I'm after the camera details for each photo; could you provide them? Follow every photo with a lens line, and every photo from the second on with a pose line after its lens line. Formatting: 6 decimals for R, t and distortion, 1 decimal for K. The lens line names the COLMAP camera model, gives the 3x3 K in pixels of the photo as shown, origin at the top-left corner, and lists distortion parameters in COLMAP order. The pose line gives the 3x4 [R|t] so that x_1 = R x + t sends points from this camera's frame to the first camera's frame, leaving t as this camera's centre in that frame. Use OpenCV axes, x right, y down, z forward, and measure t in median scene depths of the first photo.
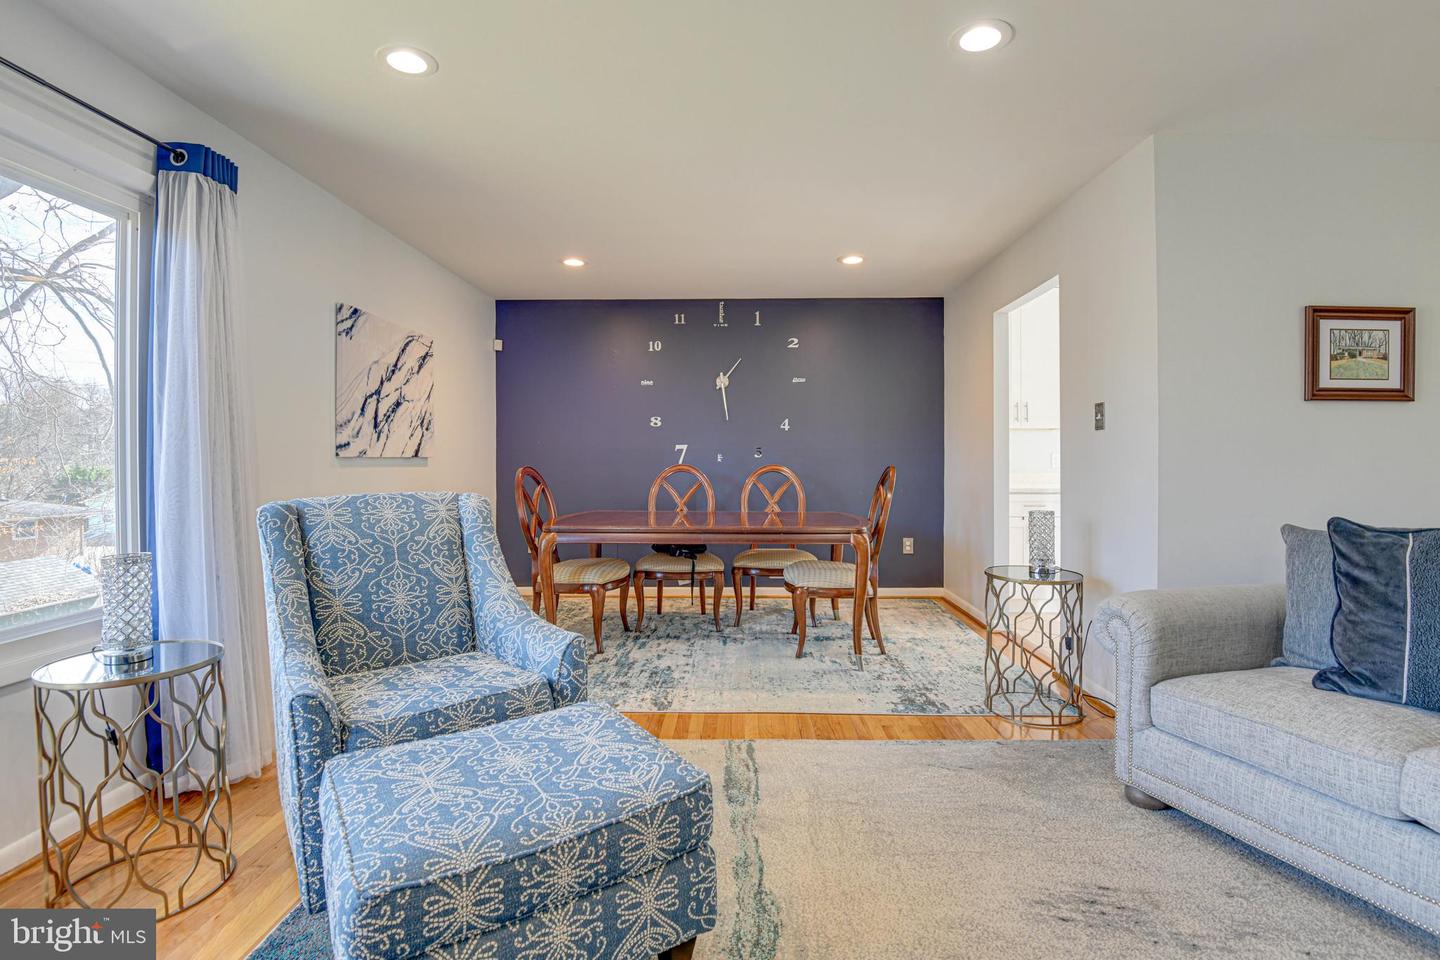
lens RADIAL K [[690.1, 0, 728.5], [0, 690.1, 469.9], [0, 0, 1]] dist [-0.020678, -0.006561]
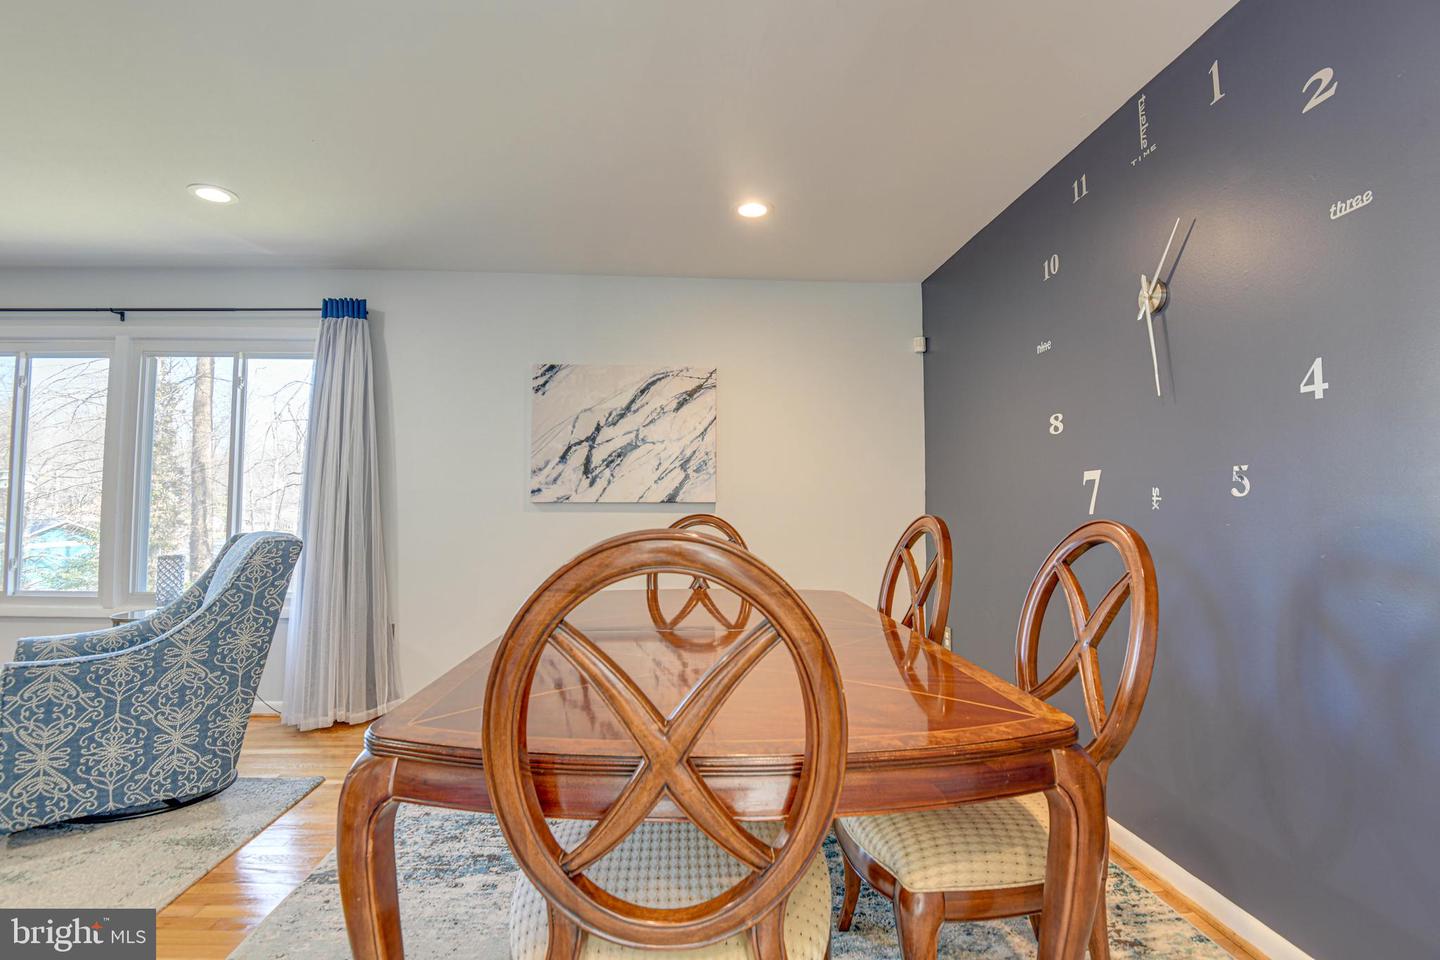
lens RADIAL K [[690.1, 0, 723.2], [0, 690.1, 482.4], [0, 0, 1]] dist [-0.020678, -0.006561]
pose [[0.064812, -0.039411, -0.997119, 0.493527], [-0.020684, 0.998952, -0.040828, -0.009595], [0.997683, 0.023271, 0.063929, 1.064677]]
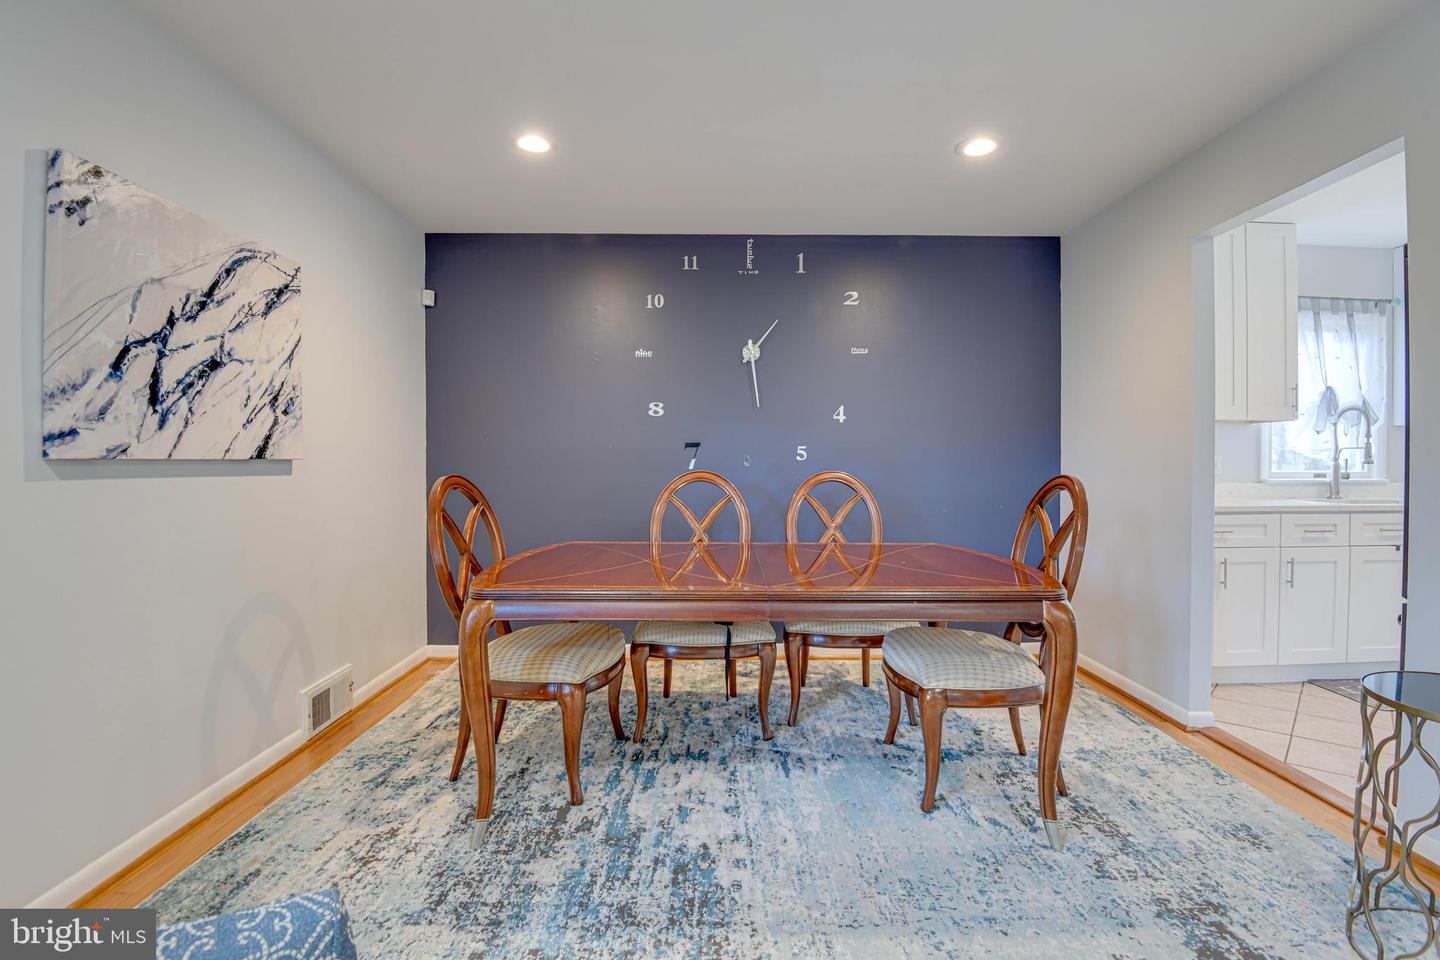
lens RADIAL K [[690.1, 0, 728.4], [0, 690.1, 472.7], [0, 0, 1]] dist [-0.020678, -0.006561]
pose [[0.999405, 0.000574, 0.034476, -0.080632], [-0.000556, 1.000000, -0.000542, -0.007329], [-0.034477, 0.000522, 0.999405, 0.428497]]
